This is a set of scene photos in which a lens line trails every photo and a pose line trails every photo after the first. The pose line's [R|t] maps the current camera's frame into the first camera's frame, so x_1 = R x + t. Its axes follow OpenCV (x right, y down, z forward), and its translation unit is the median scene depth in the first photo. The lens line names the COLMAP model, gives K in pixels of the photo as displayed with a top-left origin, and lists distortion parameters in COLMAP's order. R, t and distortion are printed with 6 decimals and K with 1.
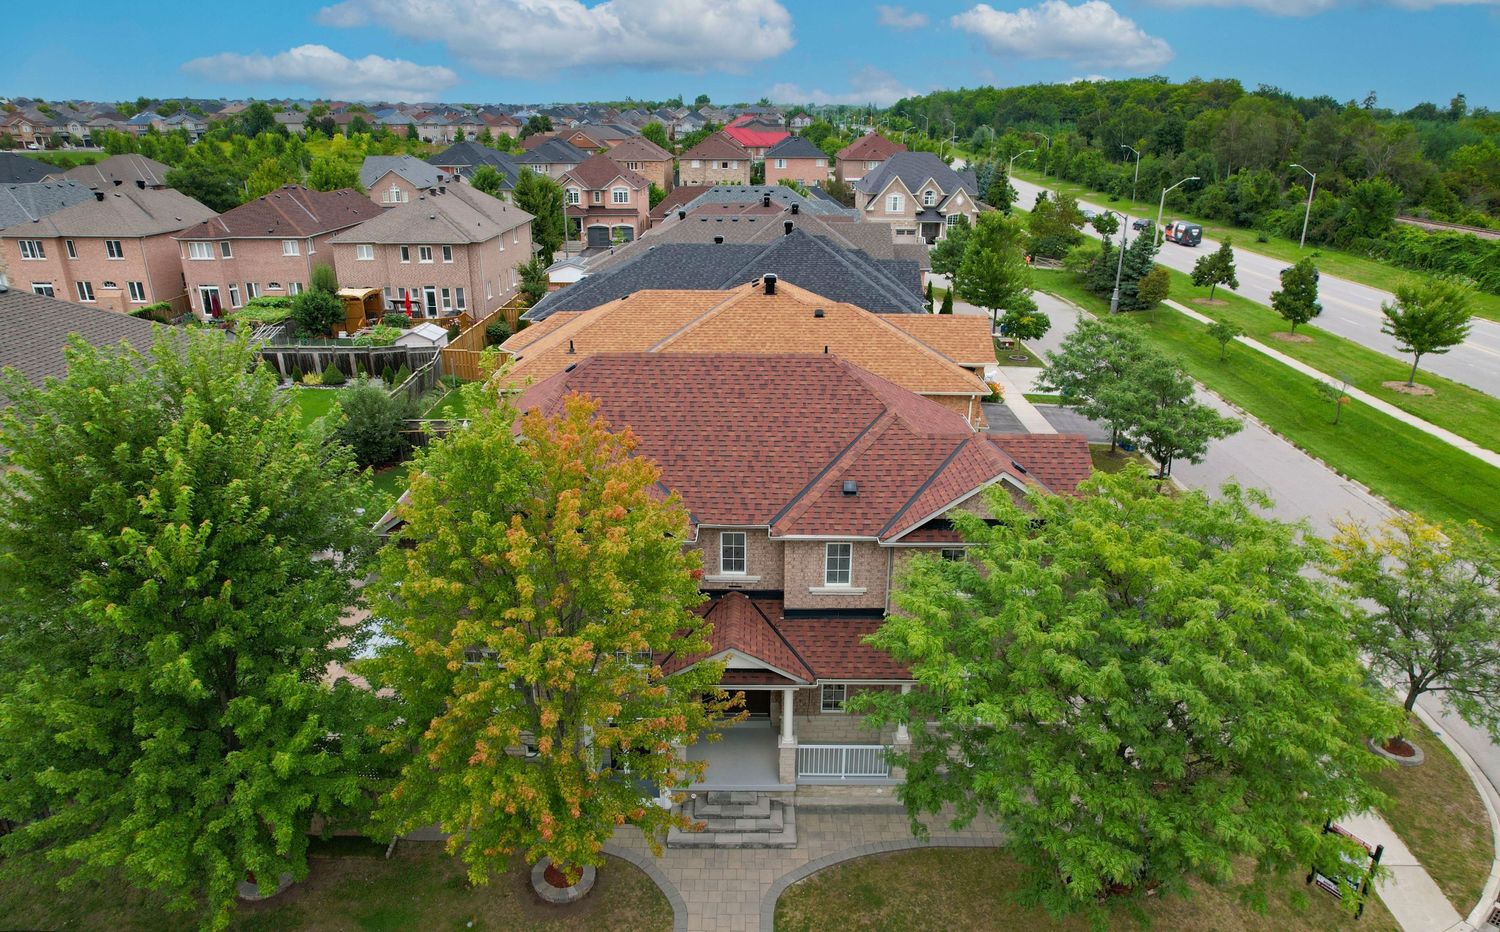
lens RADIAL K [[959.4, 0, 754.2], [0, 959.4, 495.6], [0, 0, 1]] dist [-0.092624, 0.085192]
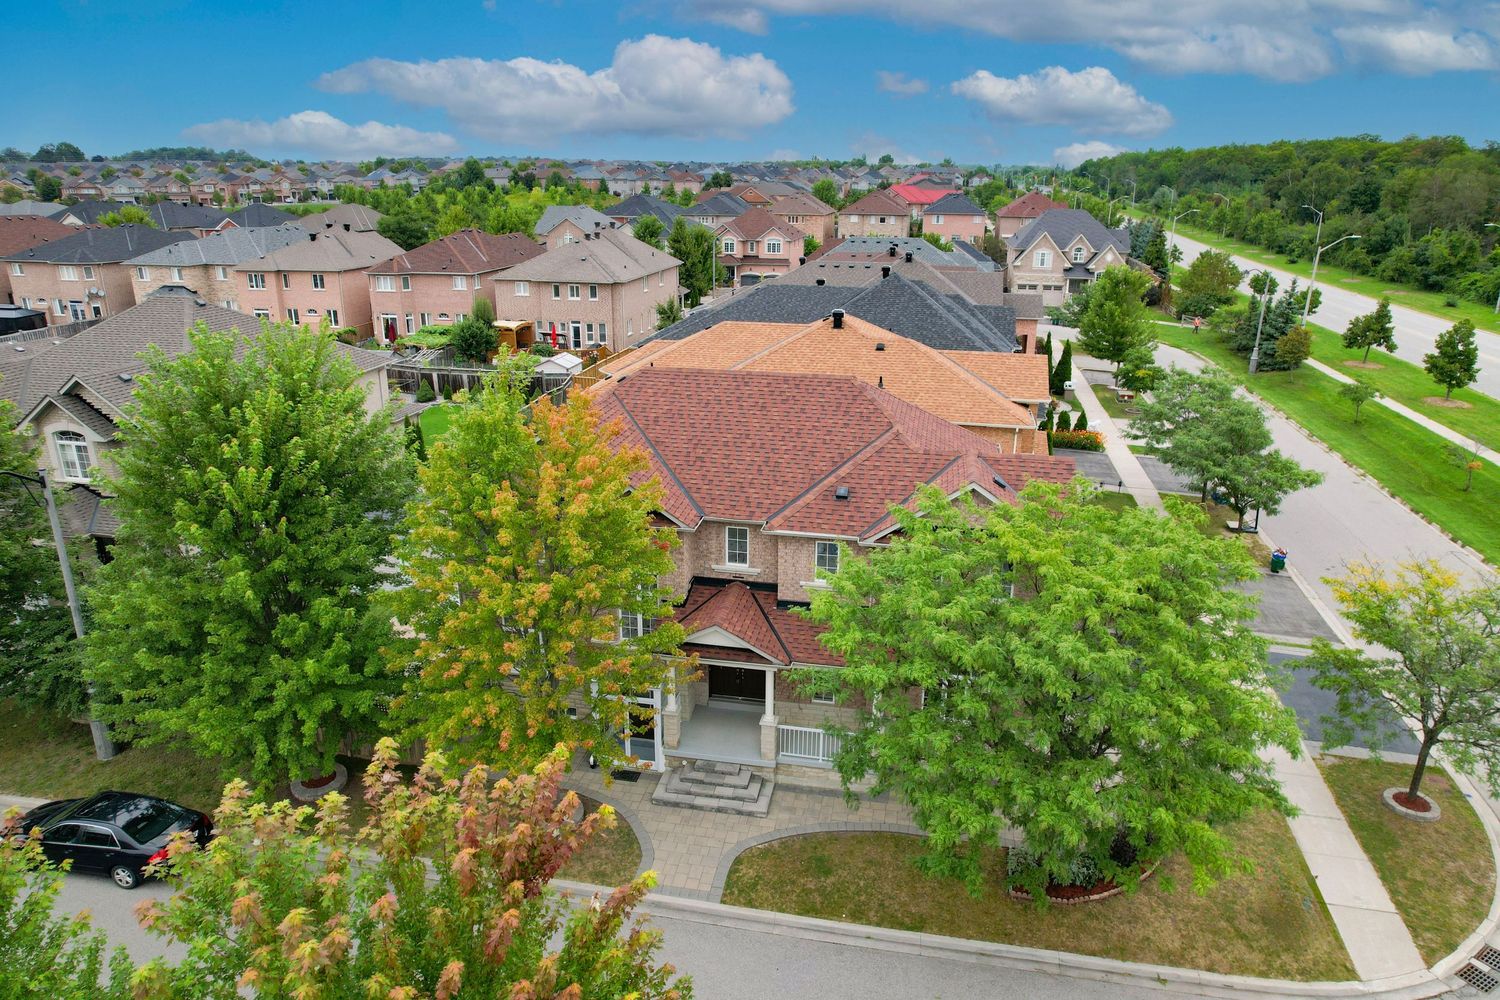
lens RADIAL K [[954.2, 0, 755.1], [0, 954.2, 495.9], [0, 0, 1]] dist [-0.090660, 0.081641]
pose [[0.982846, 0.060613, -0.174183, 0.095153], [-0.069967, 0.996390, -0.048072, 0.027122], [0.170641, 0.059435, 0.983539, -0.043695]]
